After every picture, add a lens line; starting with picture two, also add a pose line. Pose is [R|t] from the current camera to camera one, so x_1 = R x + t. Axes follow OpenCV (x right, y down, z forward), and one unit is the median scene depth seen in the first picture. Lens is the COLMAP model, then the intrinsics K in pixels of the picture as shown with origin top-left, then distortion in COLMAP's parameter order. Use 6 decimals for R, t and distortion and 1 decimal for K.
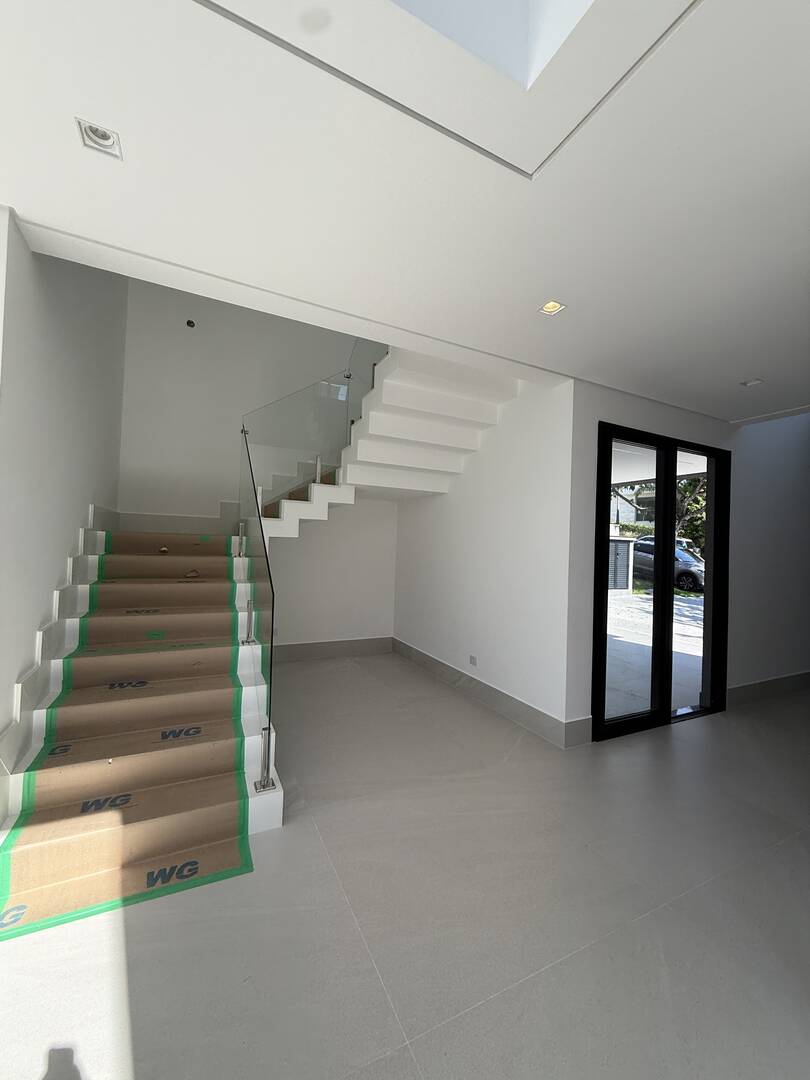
lens RADIAL K [[432.5, 0, 404.9], [0, 432.5, 534.9], [0, 0, 1]] dist [0.001418, 0.000162]
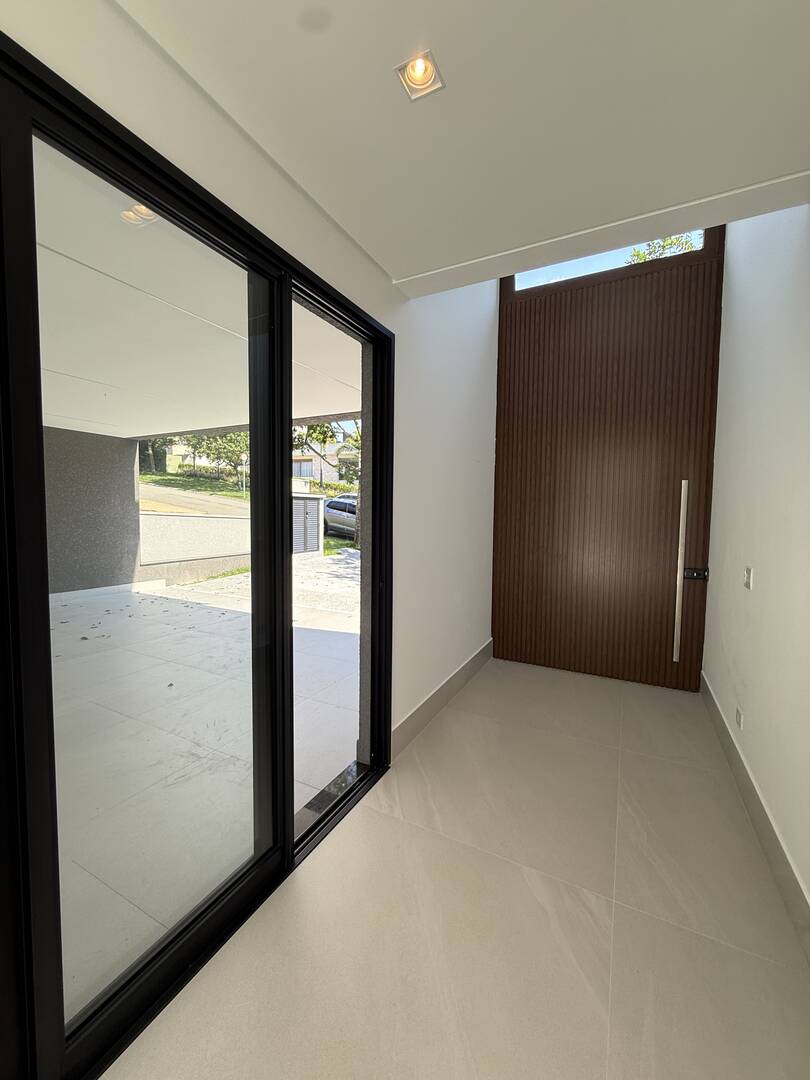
lens RADIAL K [[432.5, 0, 404.9], [0, 432.5, 534.9], [0, 0, 1]] dist [0.001418, 0.000162]
pose [[0.807657, -0.061742, 0.586411, 0.127309], [0.007659, 0.995517, 0.094268, 0.006592], [-0.589603, -0.071645, 0.804510, 0.157897]]
